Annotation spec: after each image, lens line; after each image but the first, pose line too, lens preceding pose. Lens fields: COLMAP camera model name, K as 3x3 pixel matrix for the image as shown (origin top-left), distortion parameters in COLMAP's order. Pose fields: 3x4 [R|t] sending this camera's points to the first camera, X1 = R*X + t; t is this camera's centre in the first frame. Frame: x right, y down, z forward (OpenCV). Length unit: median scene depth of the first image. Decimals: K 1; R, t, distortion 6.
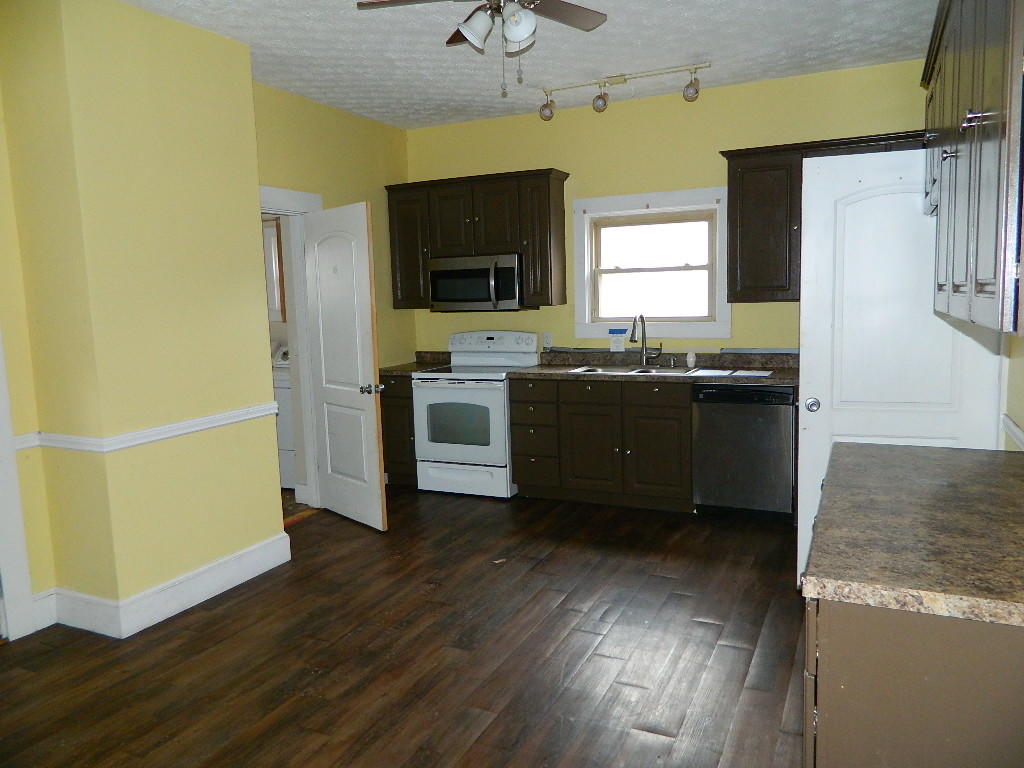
lens RADIAL K [[743.2, 0, 512.0], [0, 743.2, 384.0], [0, 0, 1]] dist [0.007674, 0.000471]
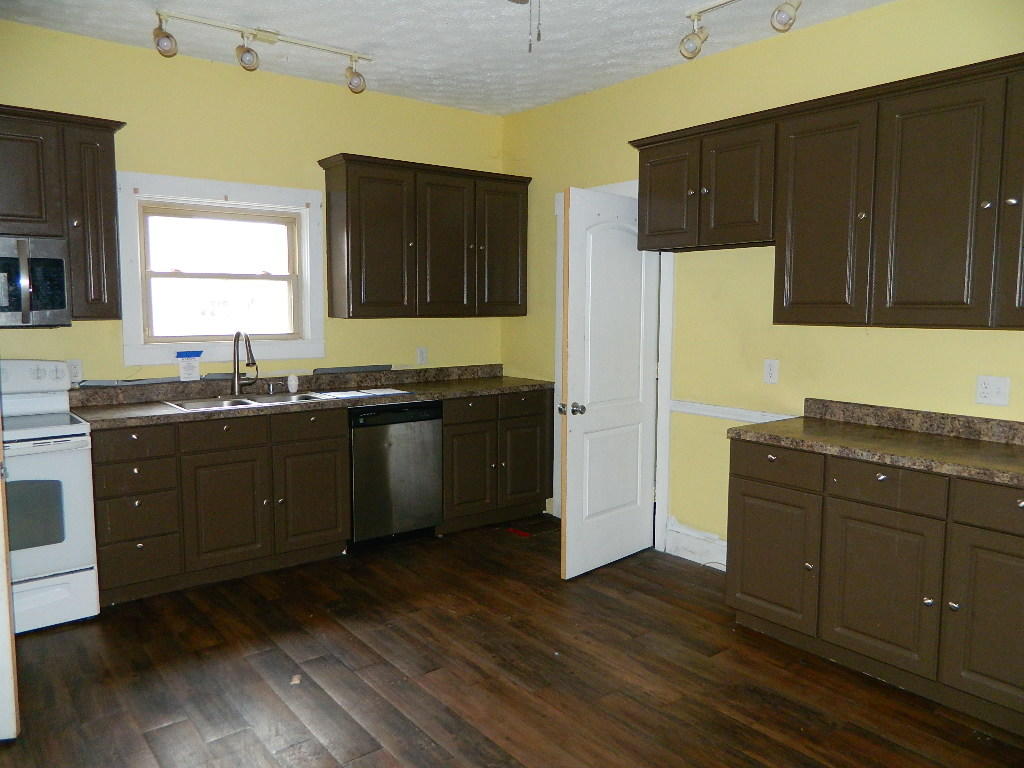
lens RADIAL K [[769.6, 0, 512.0], [0, 769.6, 384.0], [0, 0, 1]] dist [-0.004226, -0.002066]
pose [[0.445626, -0.060219, 0.893191, -0.434385], [0.097927, 0.995027, 0.018228, -0.023446], [-0.889847, 0.079345, 0.449307, 0.368789]]
